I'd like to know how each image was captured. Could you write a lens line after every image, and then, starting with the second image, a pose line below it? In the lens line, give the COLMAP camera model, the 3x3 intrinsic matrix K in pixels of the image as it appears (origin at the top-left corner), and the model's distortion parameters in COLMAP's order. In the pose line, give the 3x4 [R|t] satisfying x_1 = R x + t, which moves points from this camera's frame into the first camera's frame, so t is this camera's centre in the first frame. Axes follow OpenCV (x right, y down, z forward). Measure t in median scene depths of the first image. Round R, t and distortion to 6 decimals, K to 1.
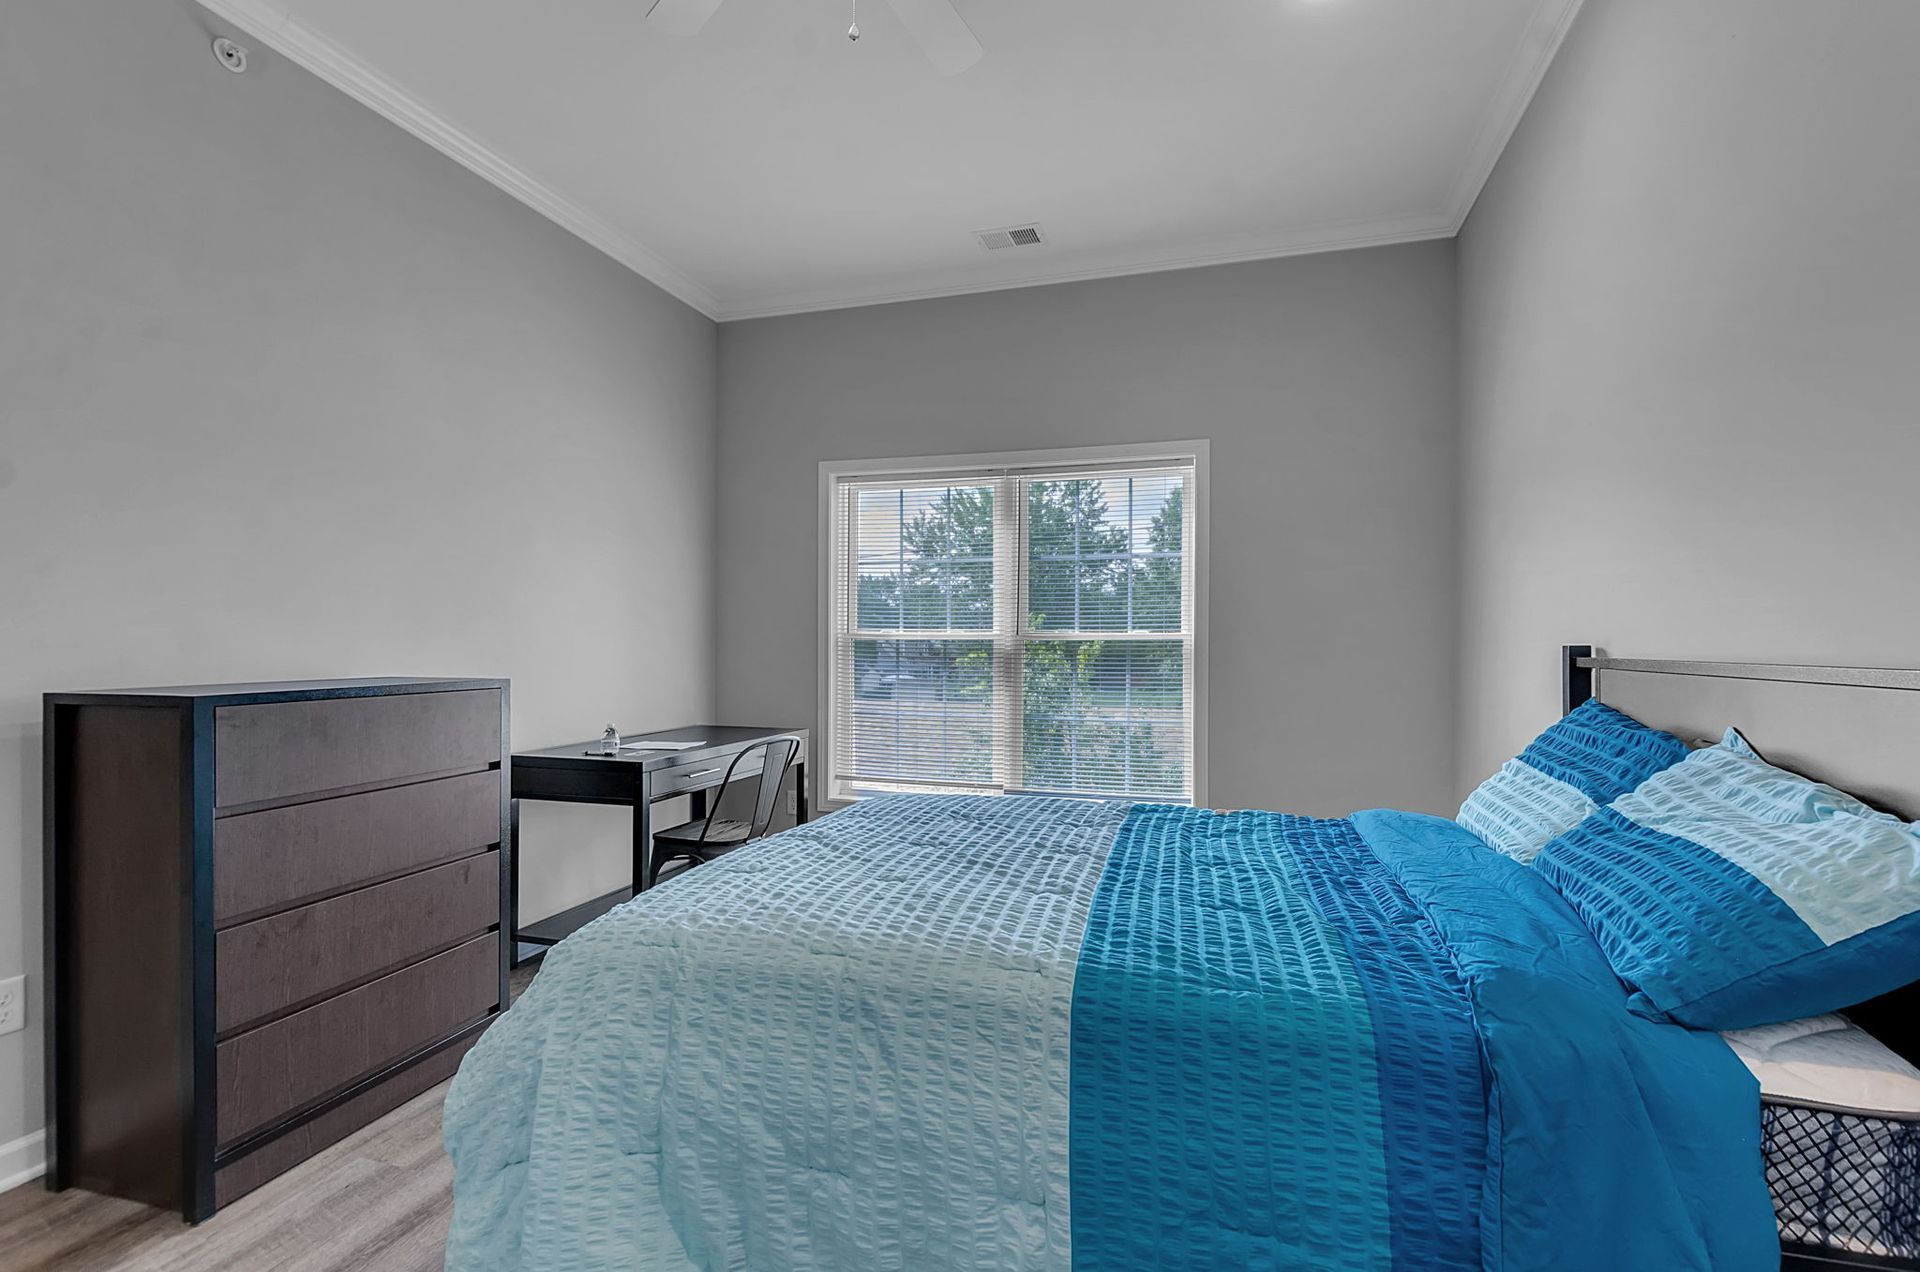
lens RADIAL K [[837.0, 0, 952.9], [0, 837.0, 641.8], [0, 0, 1]] dist [0.009504, -0.004095]
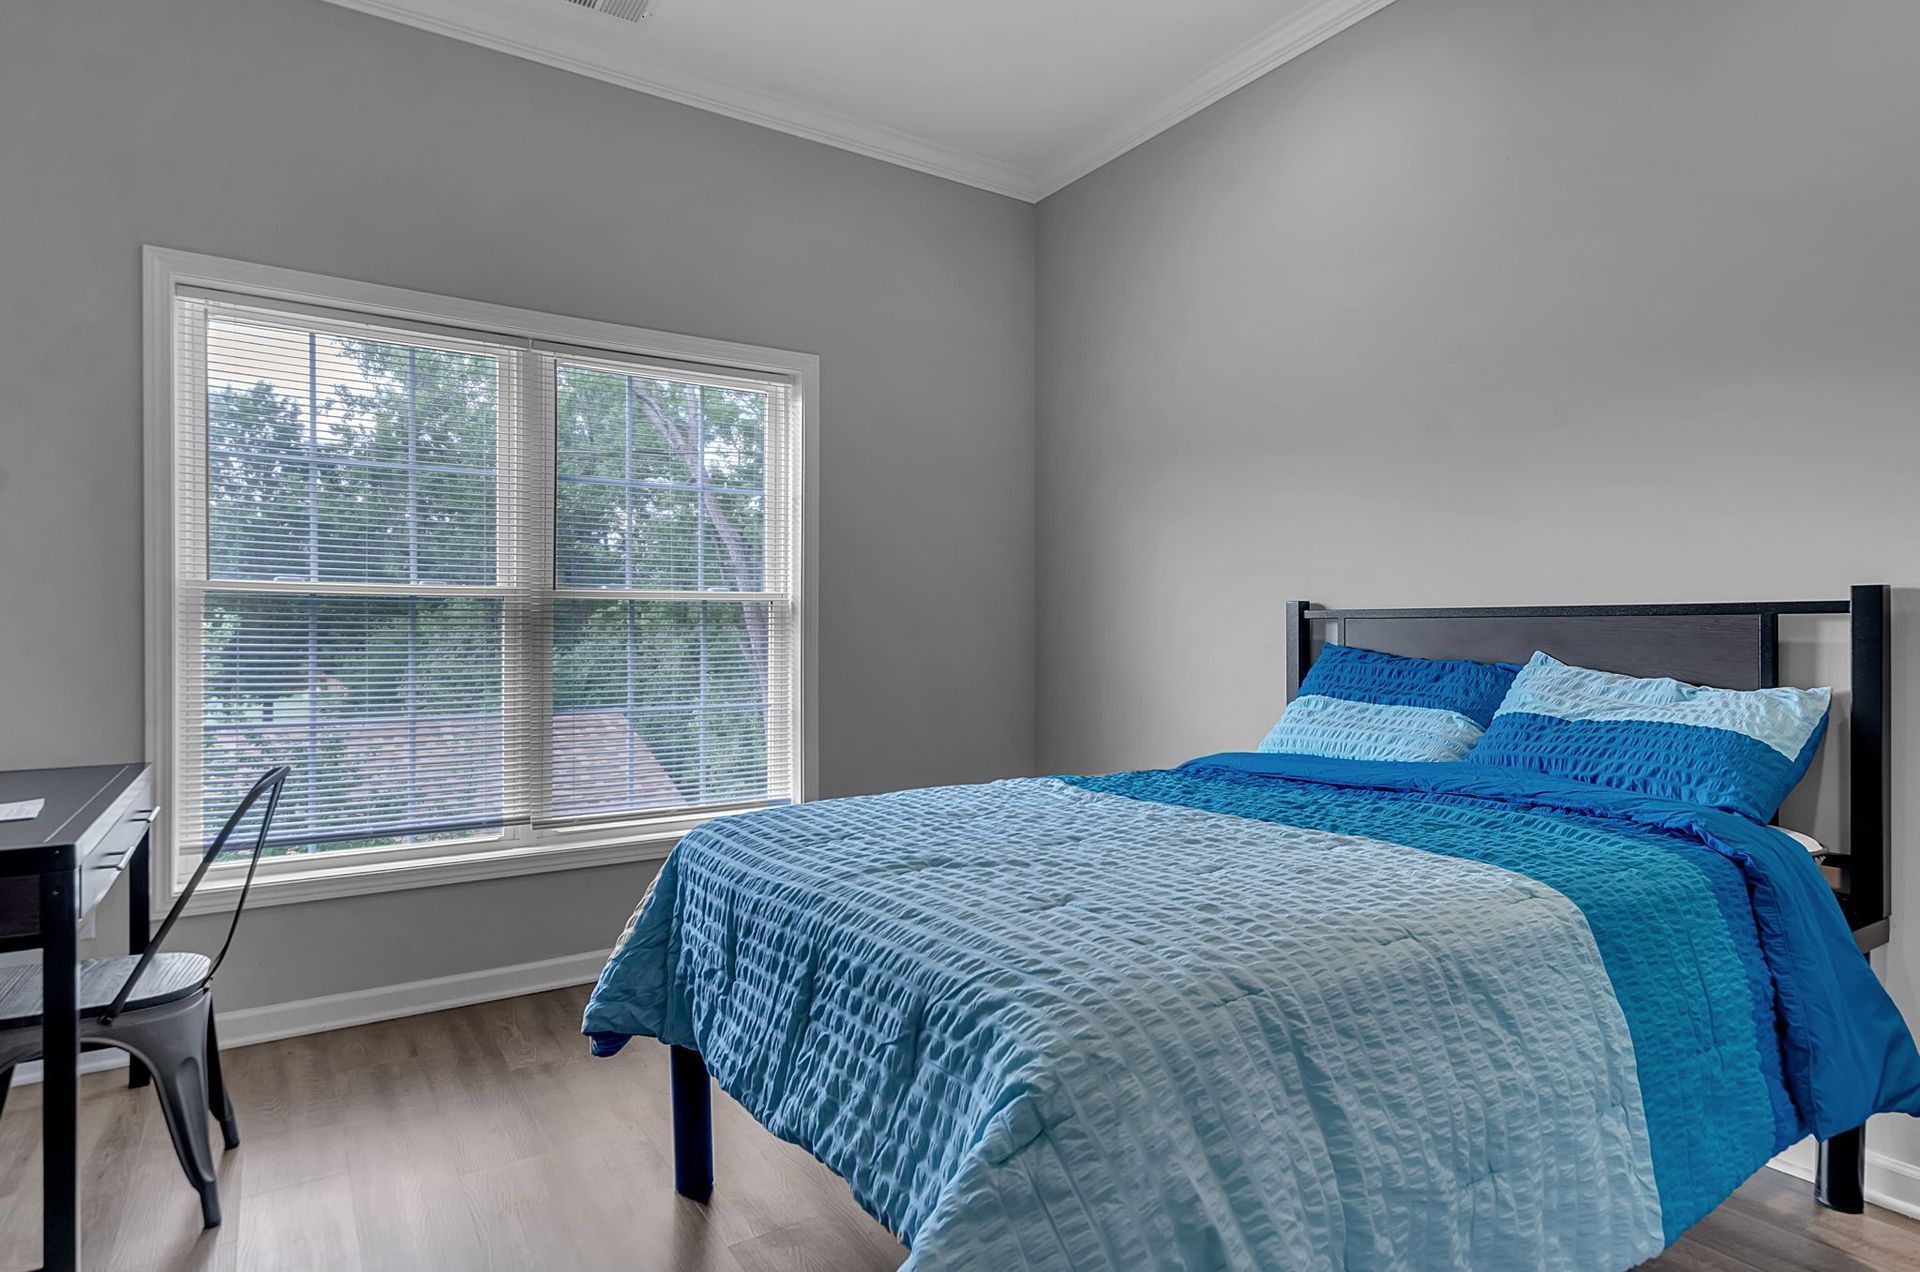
lens RADIAL K [[1045.6, 0, 988.7], [0, 1045.6, 633.9], [0, 0, 1]] dist [0.013420, -0.001071]
pose [[0.640119, -0.005652, 0.768255, -1.217461], [-0.003229, 0.999944, 0.010047, 0.066319], [-0.768269, -0.008912, 0.640065, 0.668750]]
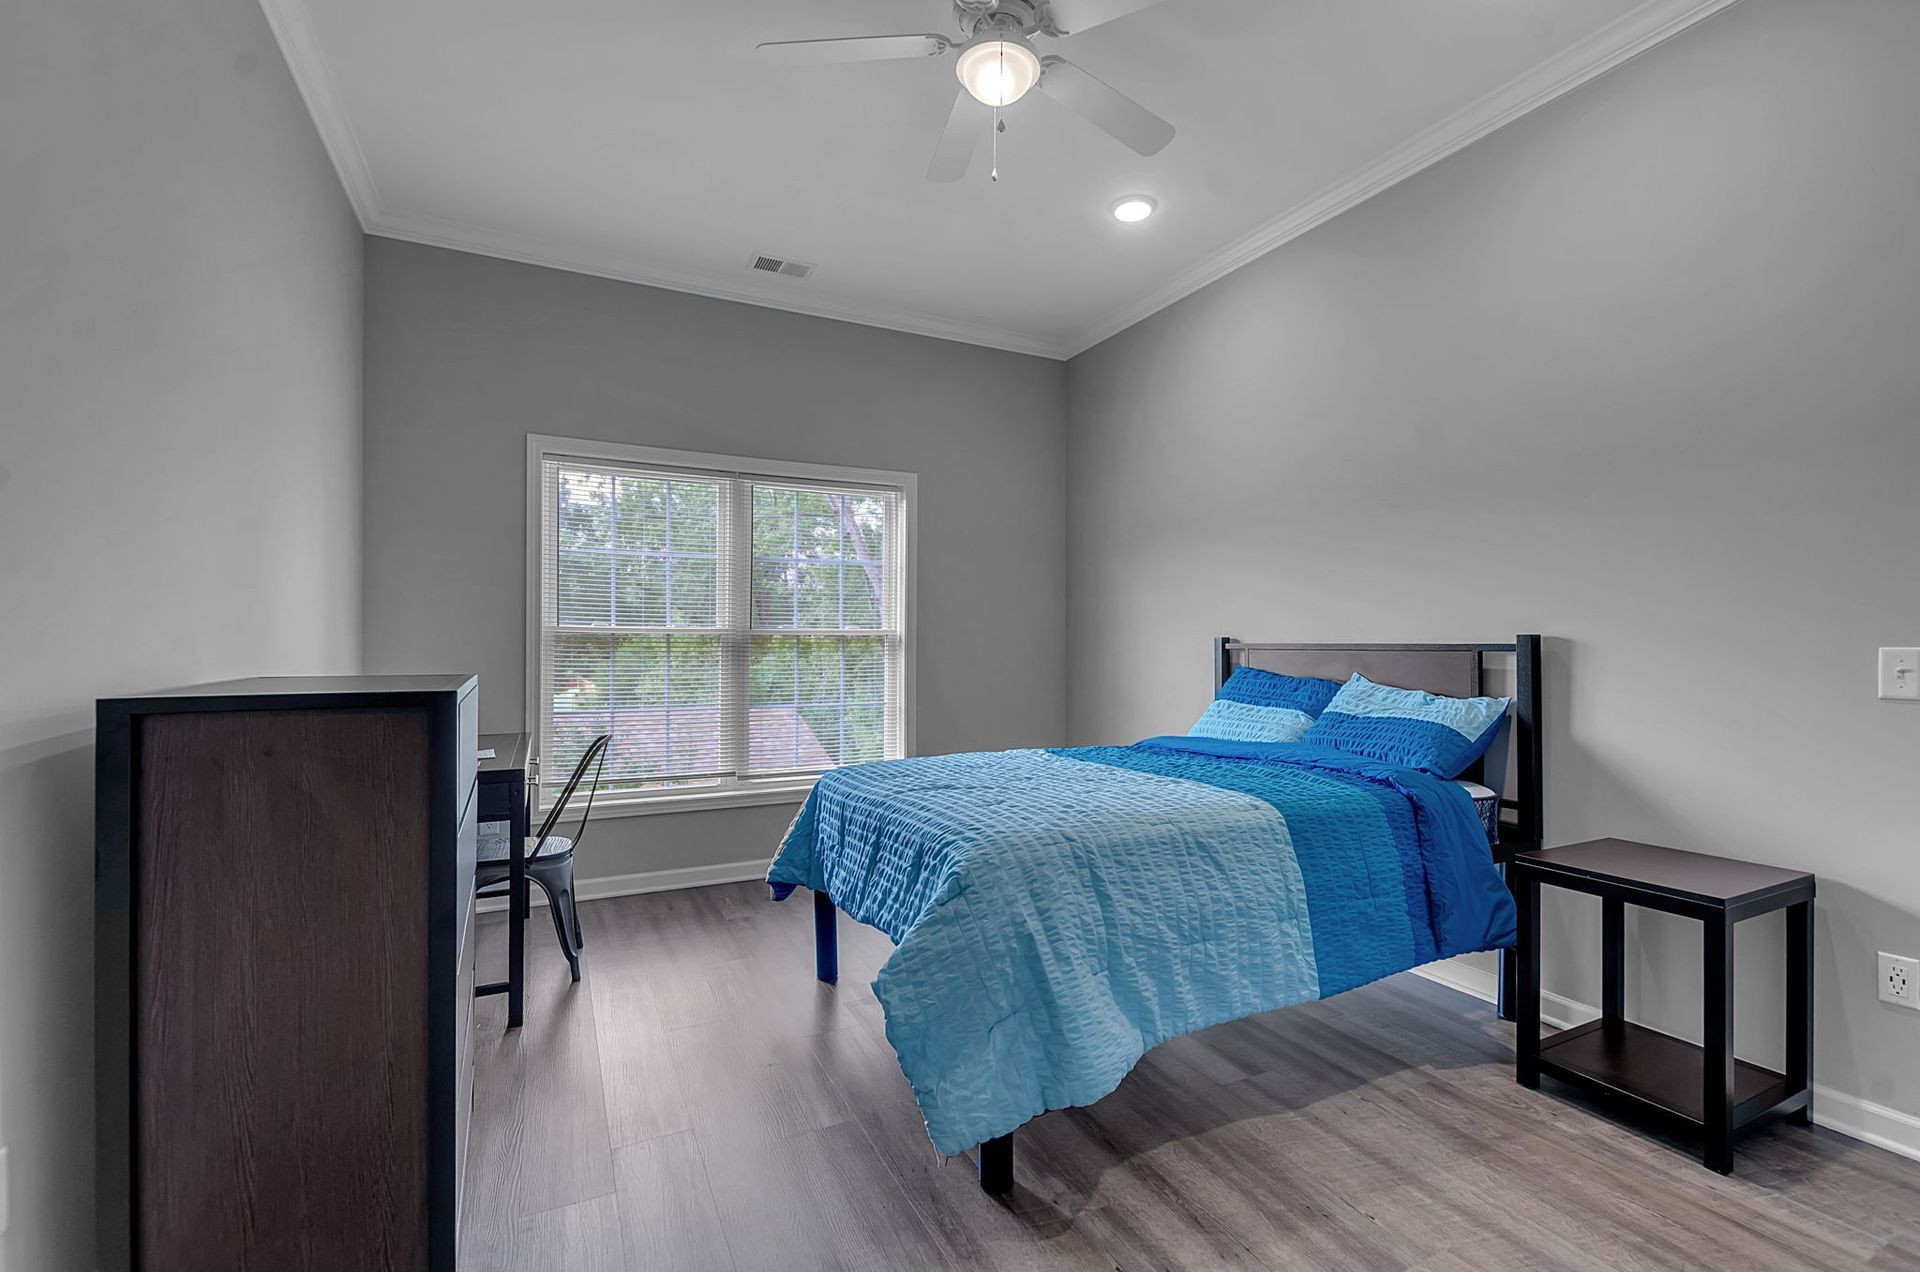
lens RADIAL K [[837.0, 0, 968.5], [0, 837.0, 641.9], [0, 0, 1]] dist [0.009504, -0.004095]
pose [[0.737820, -0.000503, 0.674997, -1.549694], [-0.001990, 0.999994, 0.002921, 0.017762], [-0.674994, -0.003499, 0.737815, 0.060529]]
